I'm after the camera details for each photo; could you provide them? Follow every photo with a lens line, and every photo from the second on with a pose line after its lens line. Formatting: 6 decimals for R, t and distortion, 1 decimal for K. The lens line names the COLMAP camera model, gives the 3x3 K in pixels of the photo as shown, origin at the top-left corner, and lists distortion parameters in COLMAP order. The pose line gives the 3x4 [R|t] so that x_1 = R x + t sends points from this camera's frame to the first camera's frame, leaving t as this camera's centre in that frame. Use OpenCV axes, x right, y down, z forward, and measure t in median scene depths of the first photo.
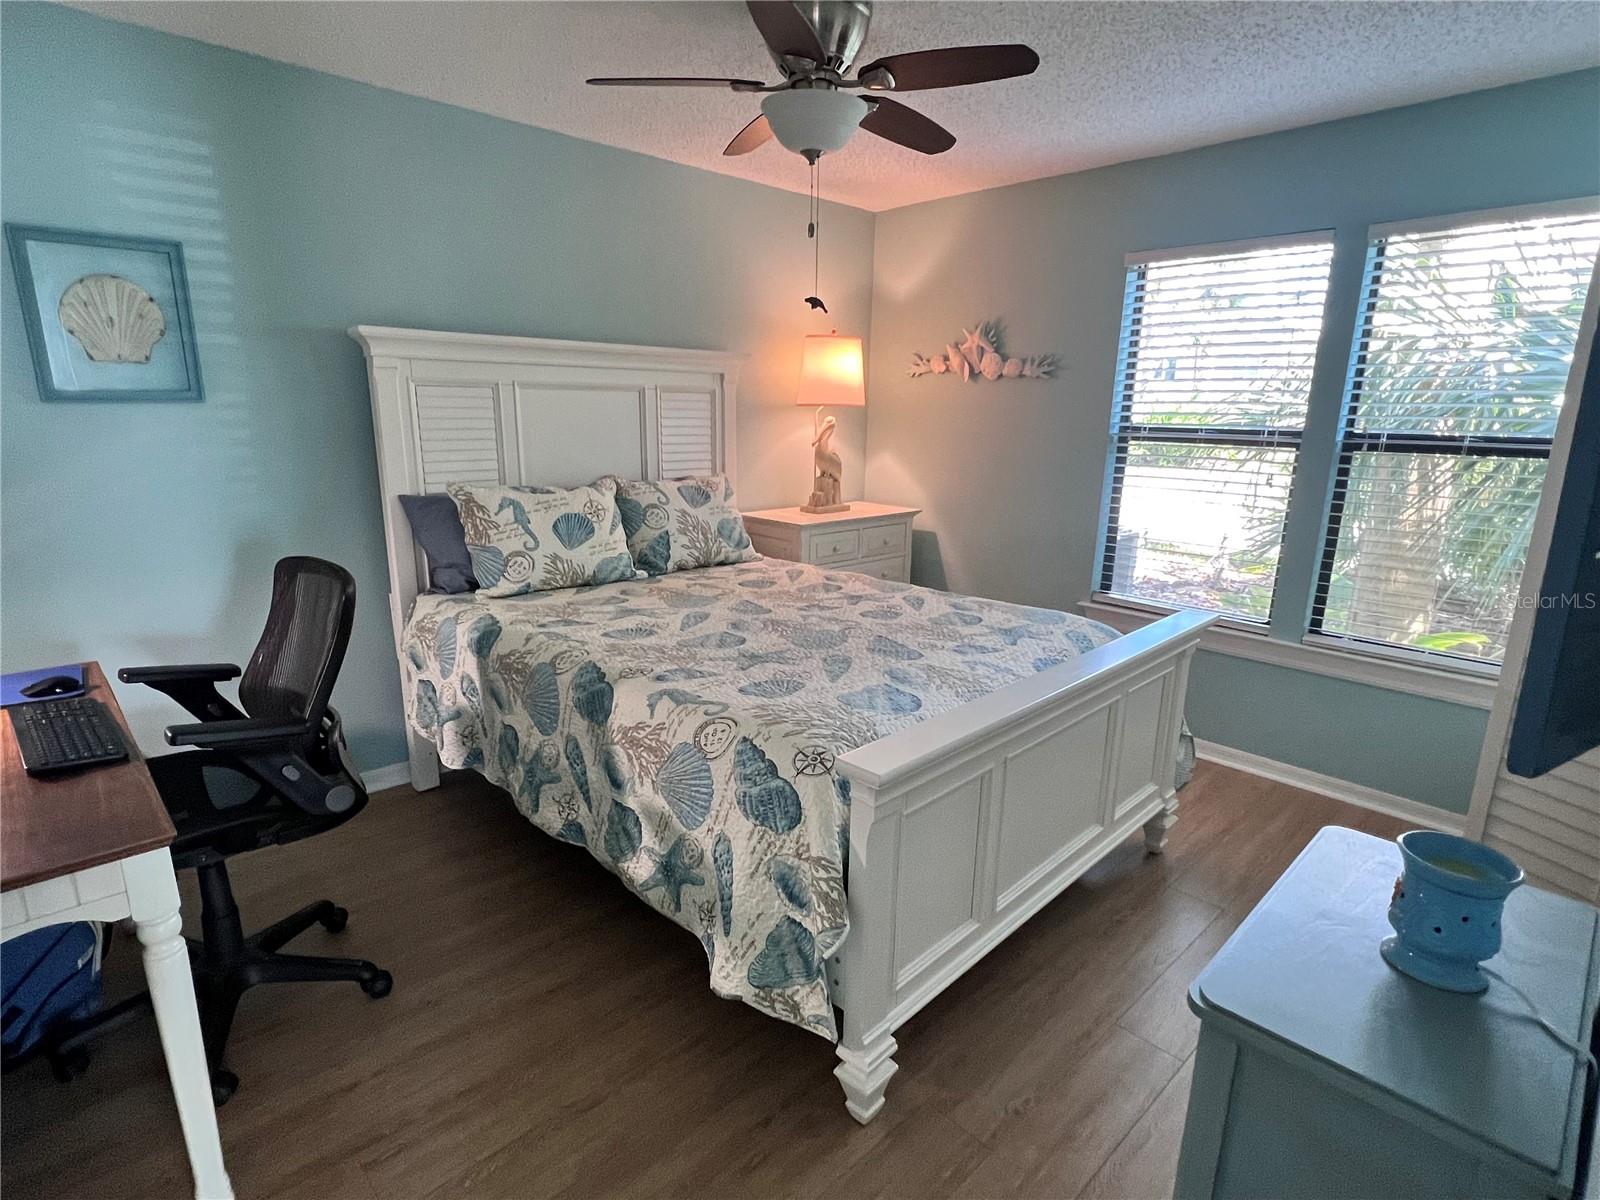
lens RADIAL K [[823.7, 0, 800.6], [0, 823.7, 616.6], [0, 0, 1]] dist [-0.001829, 0.000090]
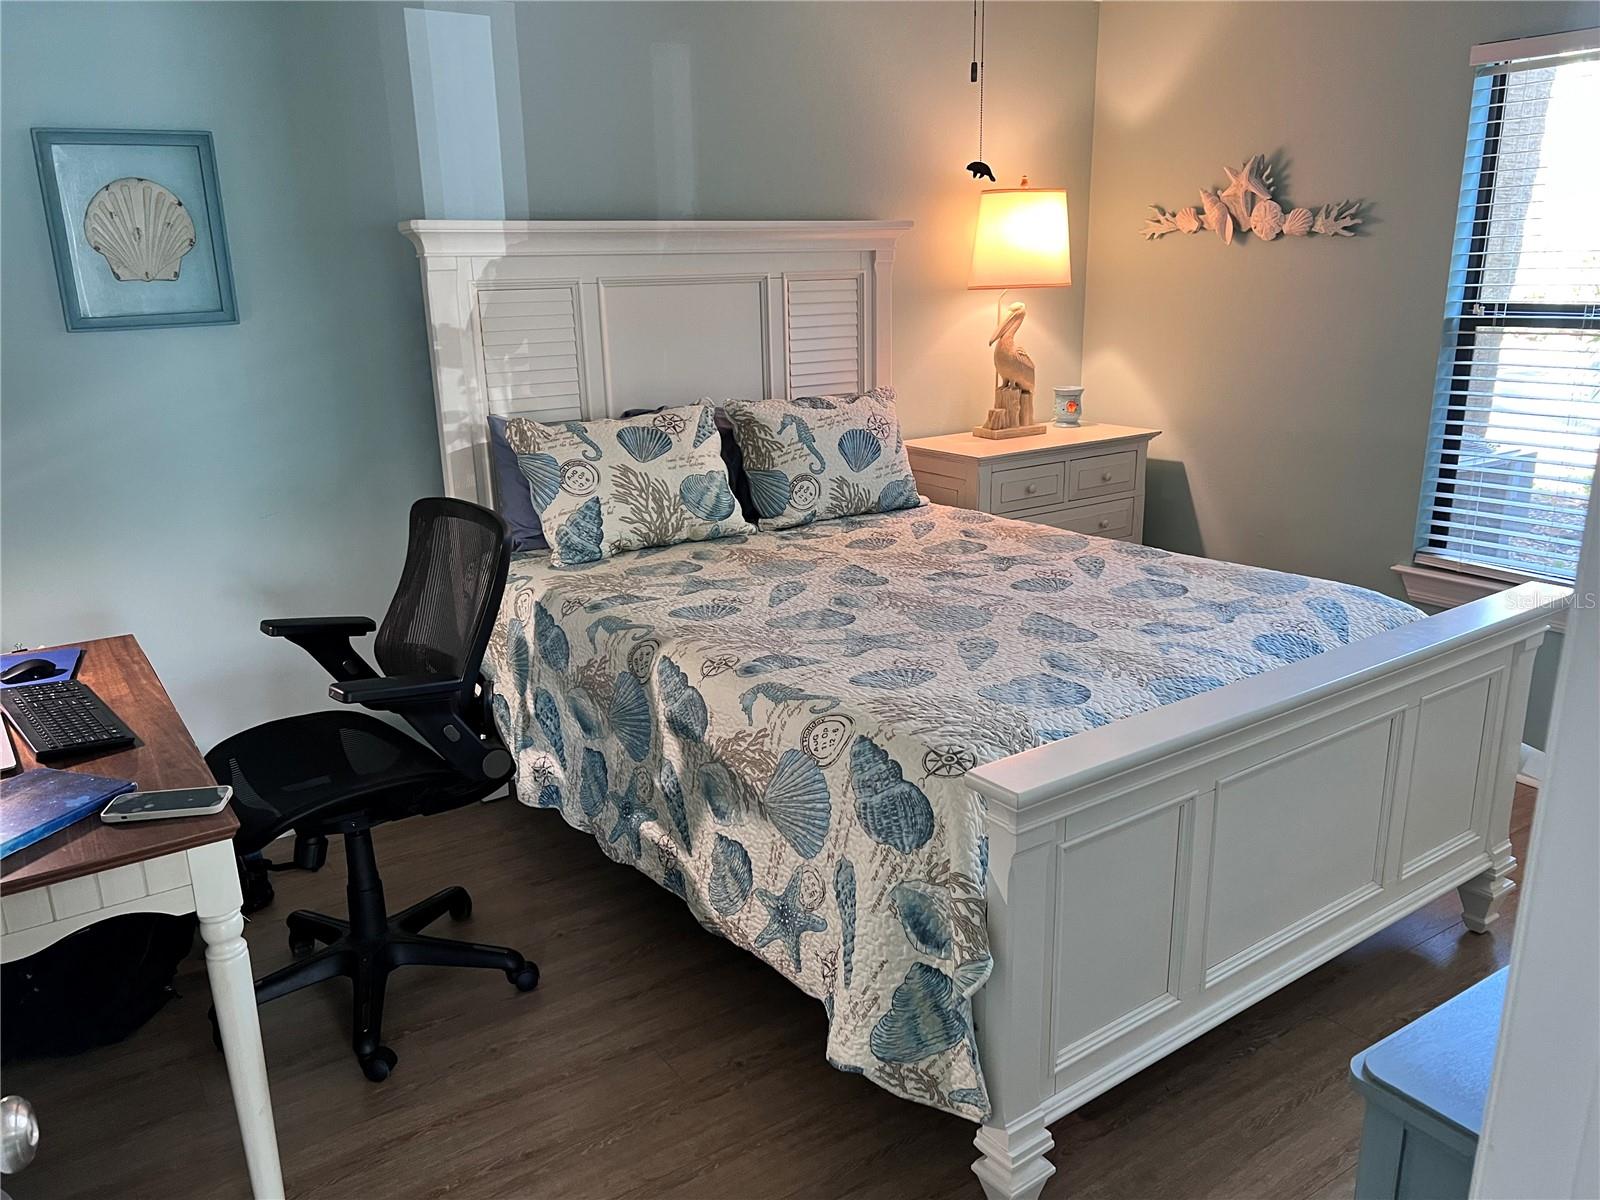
lens RADIAL K [[1192.4, 0, 798.4], [0, 1192.4, 611.0], [0, 0, 1]] dist [0.286269, 0.000994]
pose [[0.994201, -0.005763, -0.107383, -0.001792], [0.007786, 0.999800, 0.018433, 0.000584], [0.107255, -0.019162, 0.994047, -0.127979]]
